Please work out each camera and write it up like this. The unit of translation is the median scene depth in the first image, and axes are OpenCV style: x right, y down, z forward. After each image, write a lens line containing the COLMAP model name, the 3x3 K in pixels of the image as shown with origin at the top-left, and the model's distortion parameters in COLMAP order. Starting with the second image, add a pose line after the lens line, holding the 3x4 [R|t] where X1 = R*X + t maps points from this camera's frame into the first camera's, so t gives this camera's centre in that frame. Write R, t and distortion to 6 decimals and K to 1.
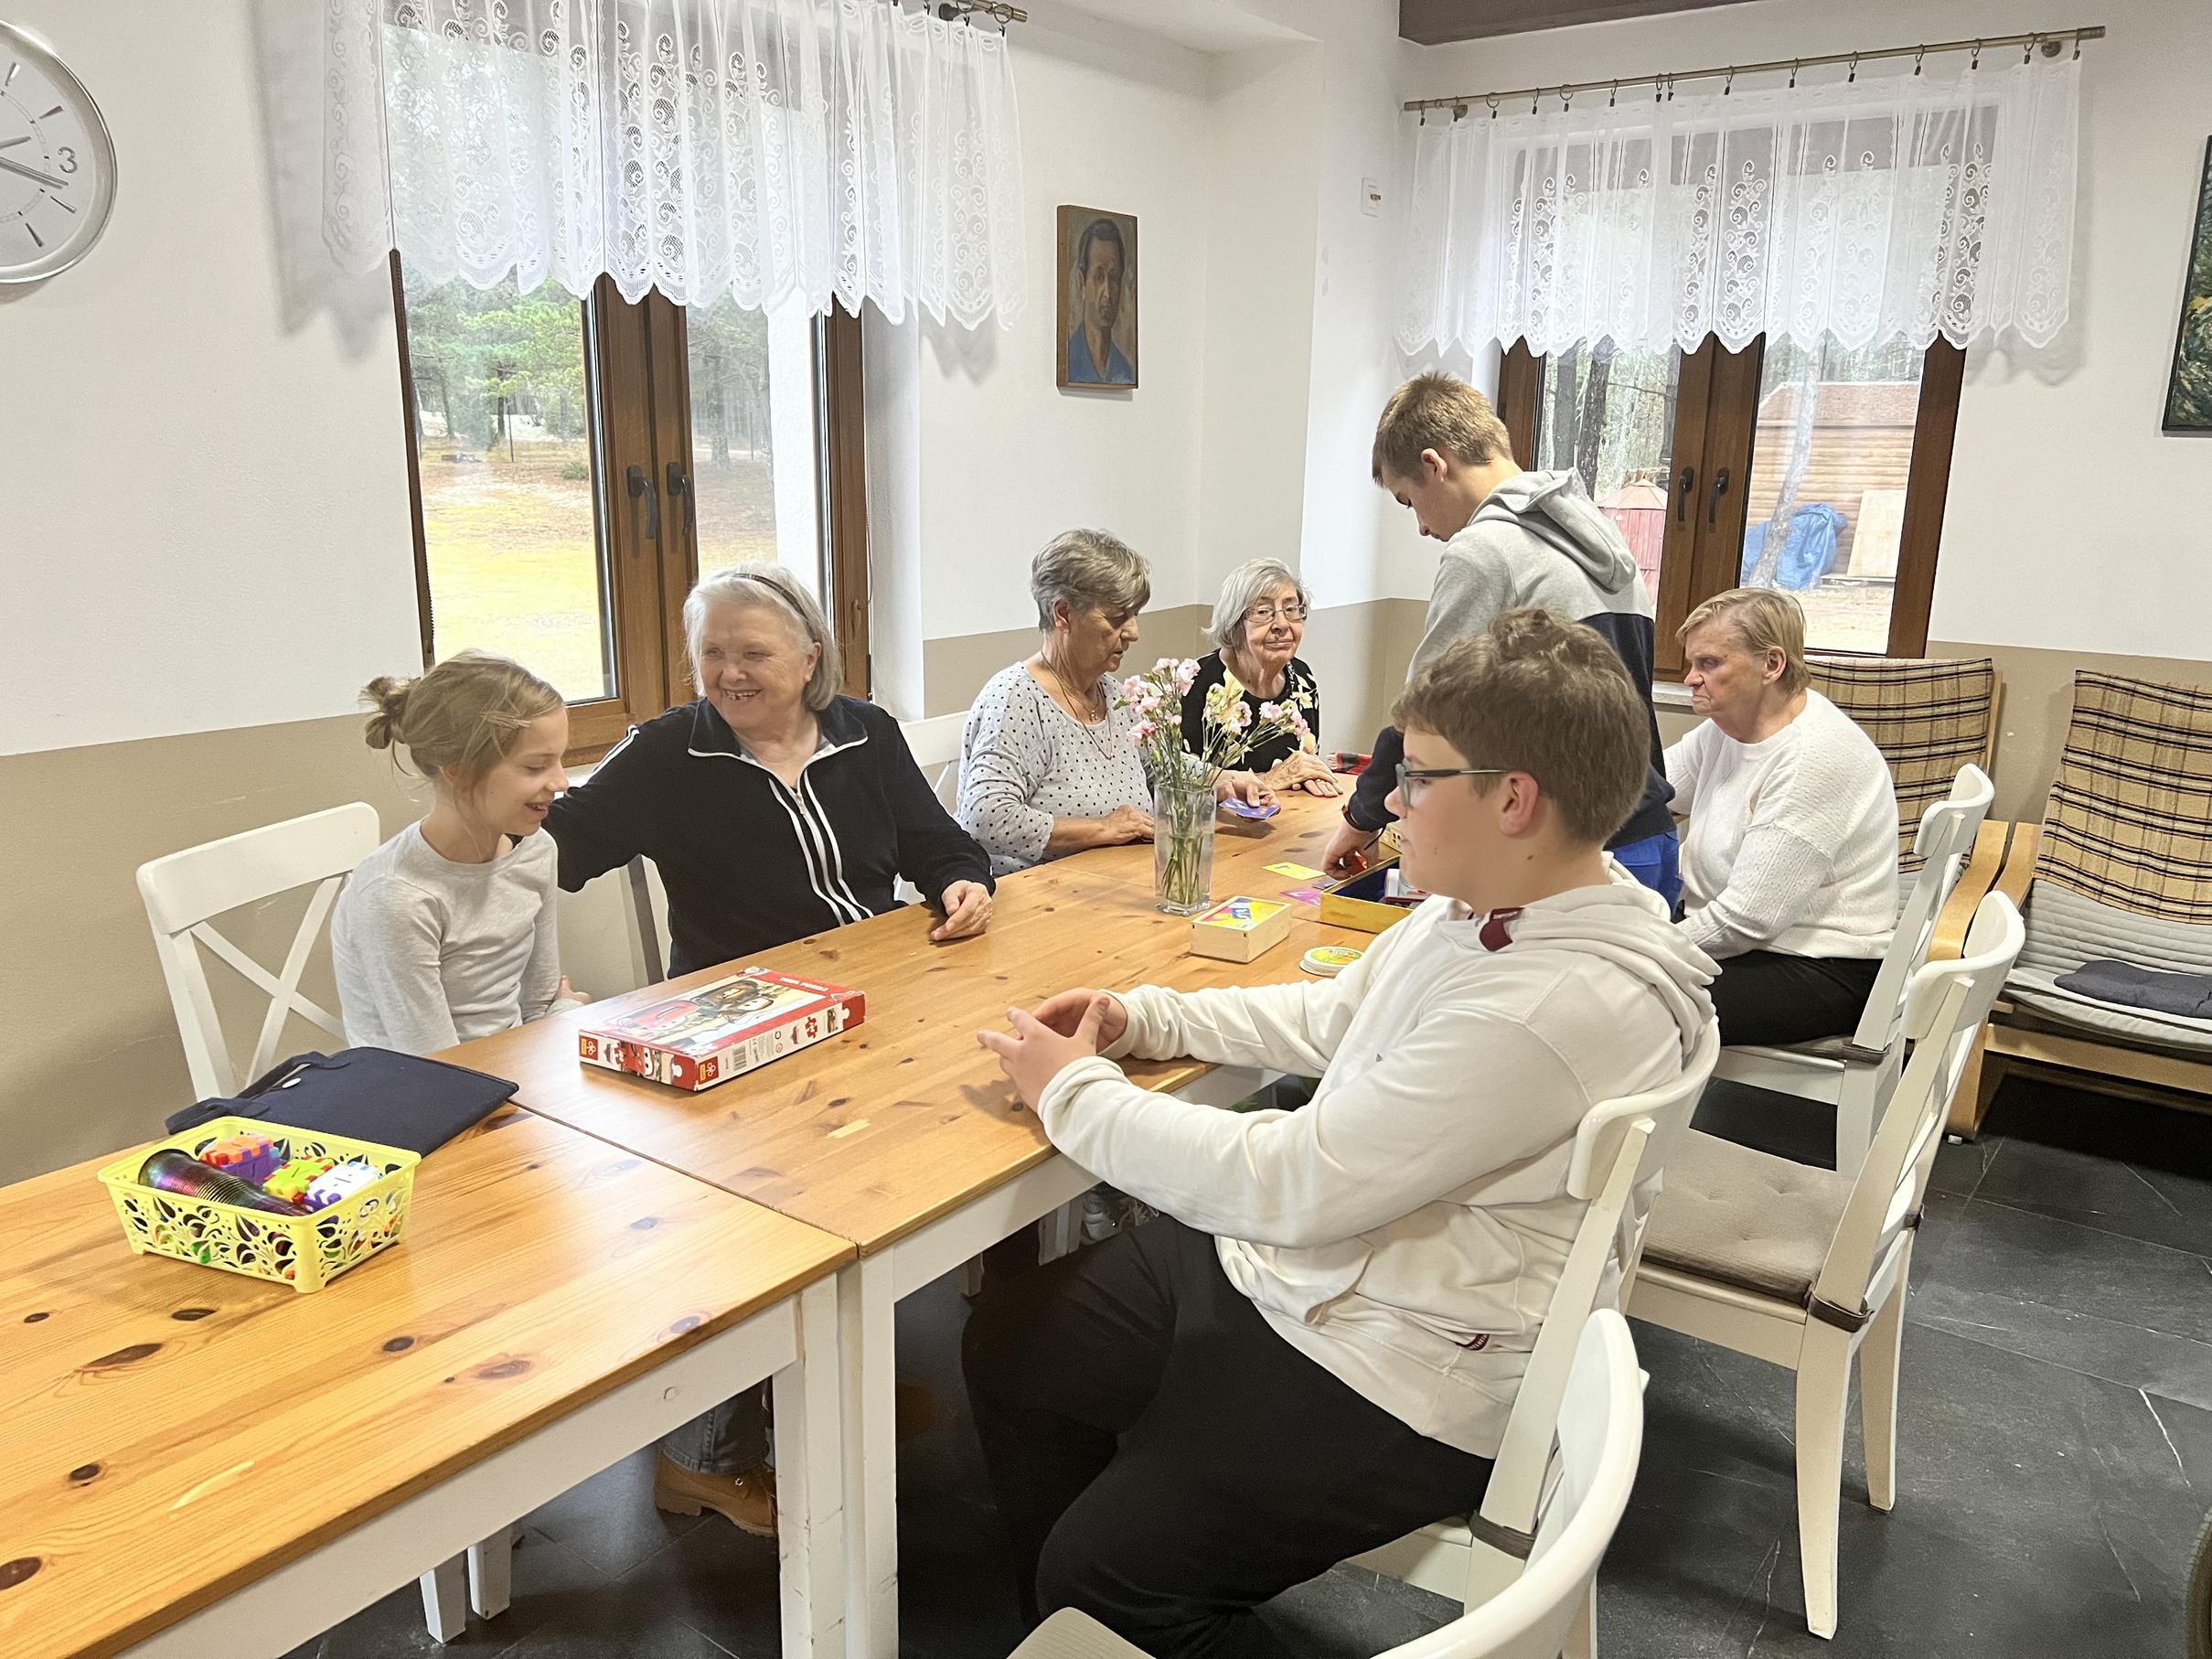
lens RADIAL K [[1682.9, 0, 1111.2], [0, 1682.9, 778.0], [0, 0, 1]] dist [0.075705, -0.067554]
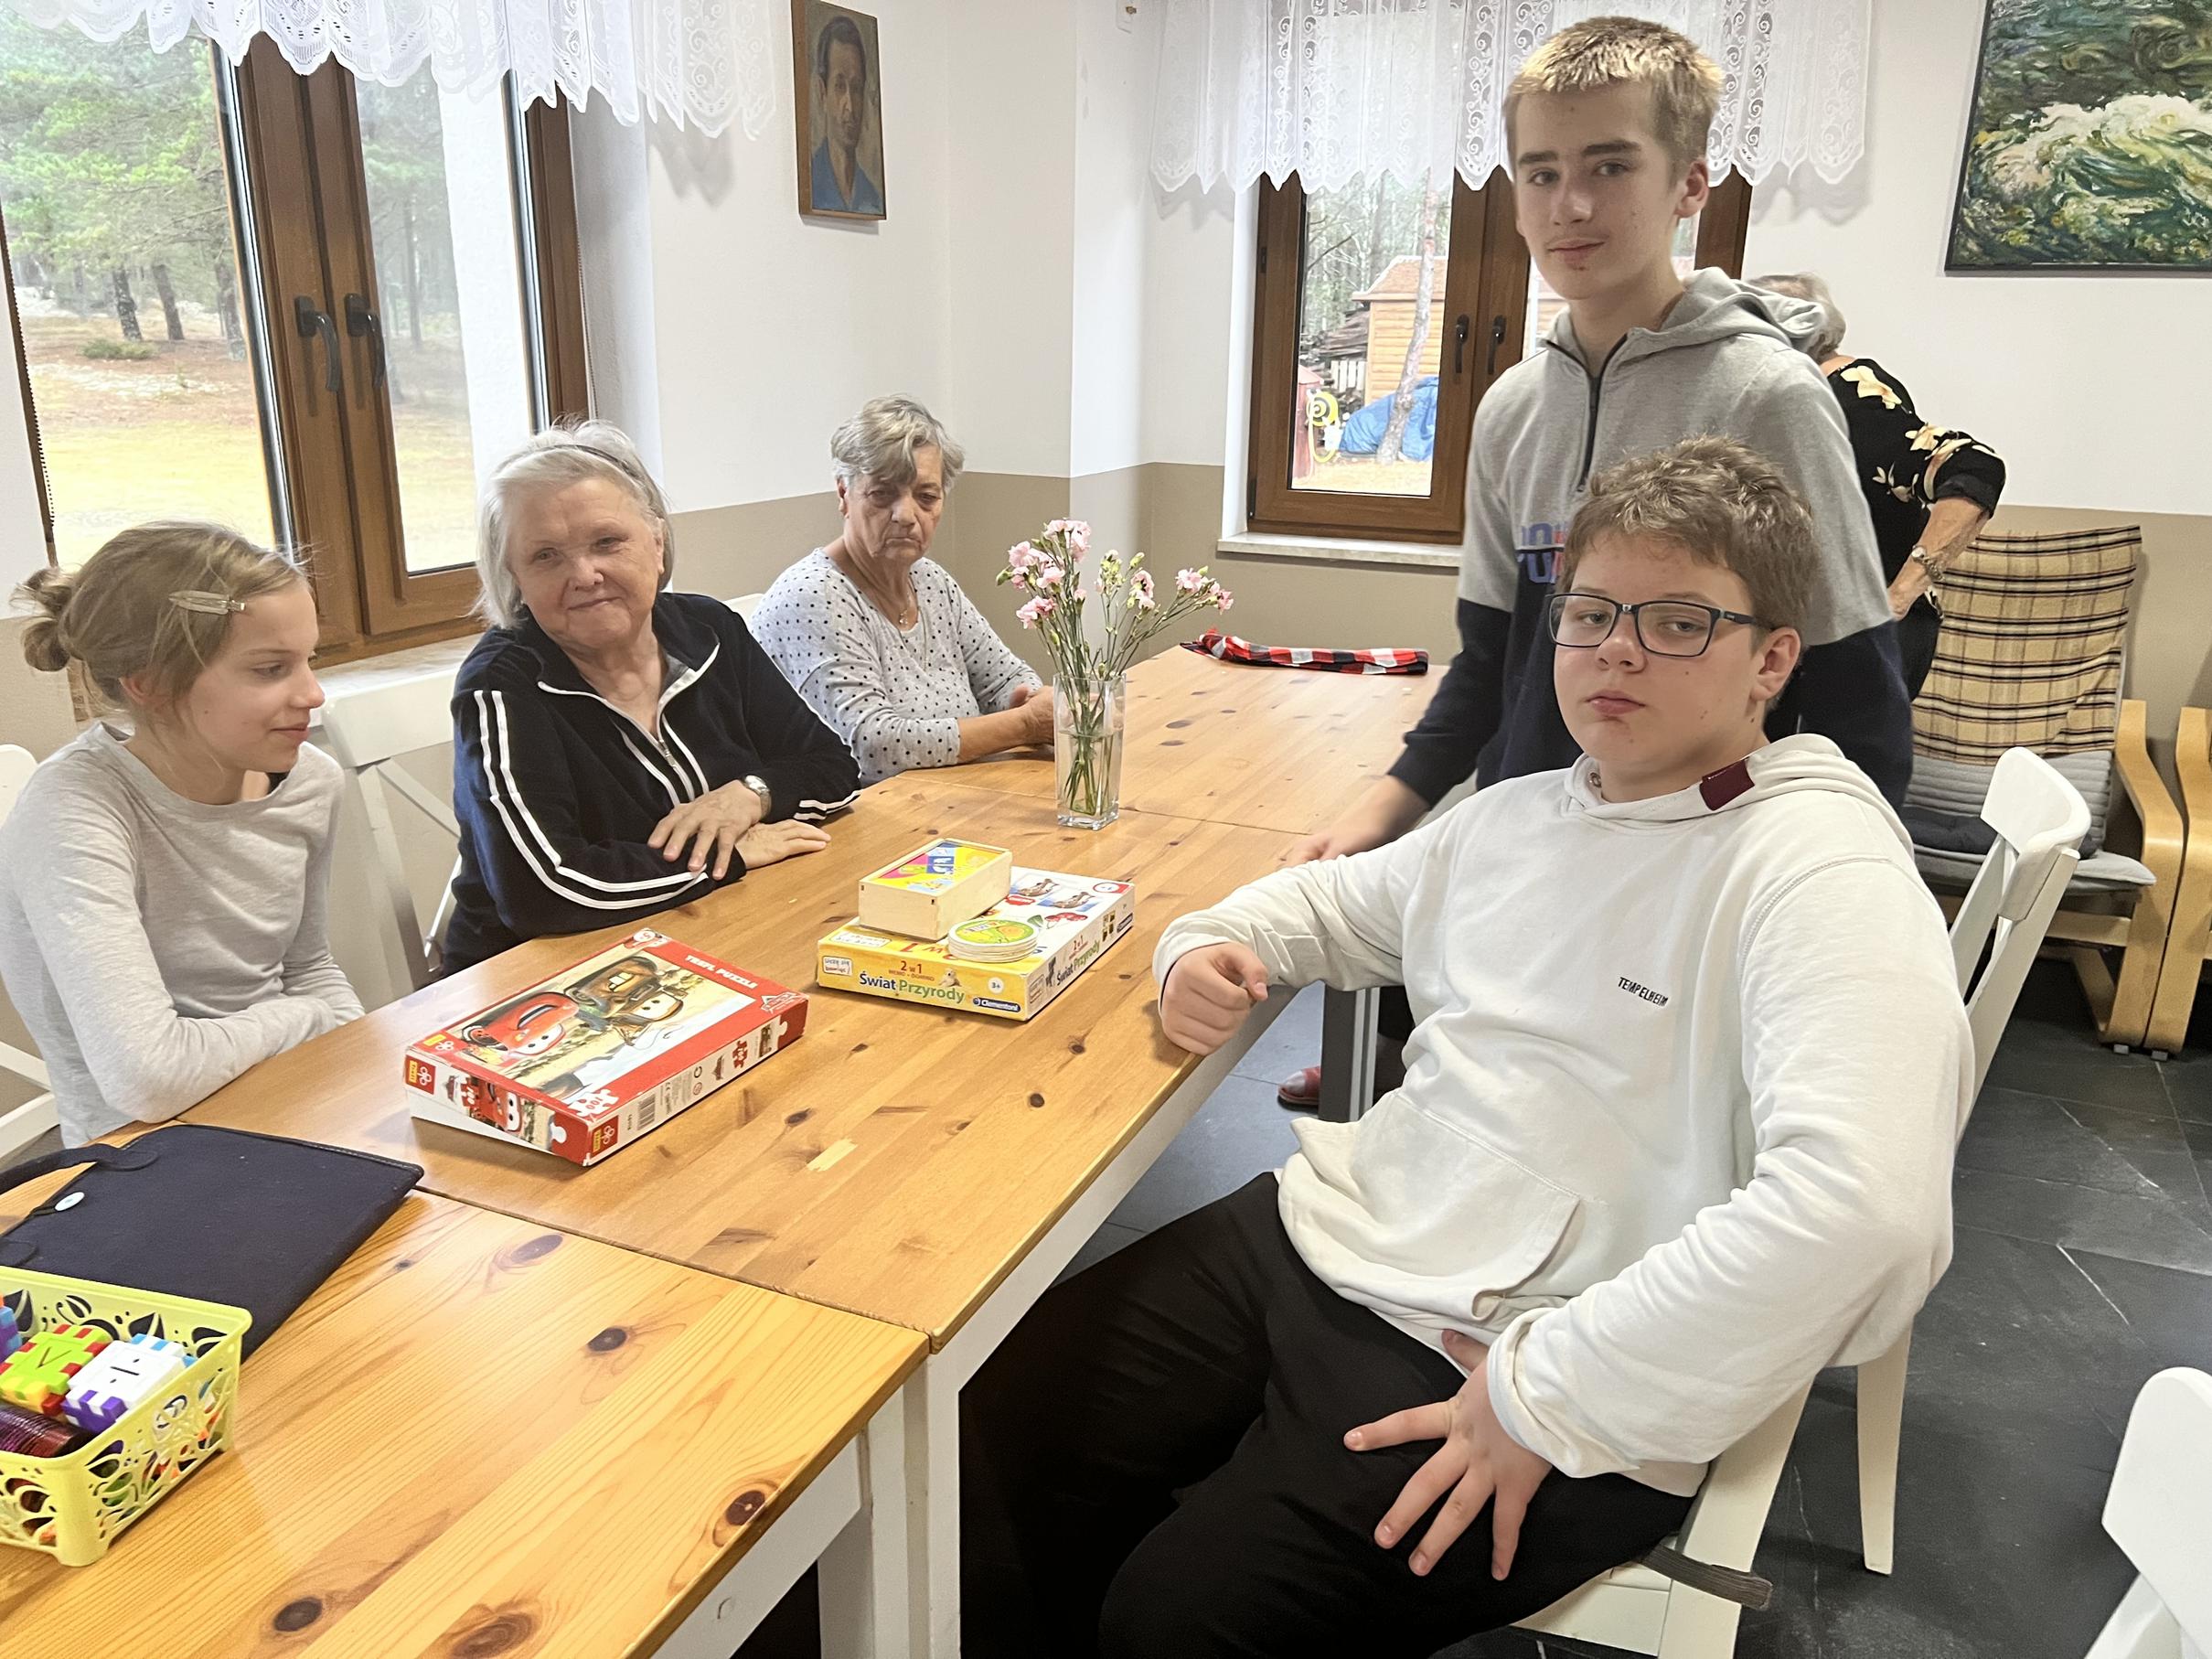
lens RADIAL K [[1693.7, 0, 1096.8], [0, 1693.7, 769.7], [0, 0, 1]] dist [0.048743, -0.032623]
pose [[0.977076, -0.056163, 0.205347, -0.086712], [0.043279, 0.996833, 0.066711, -0.002587], [-0.208444, -0.056294, 0.976413, 0.121749]]
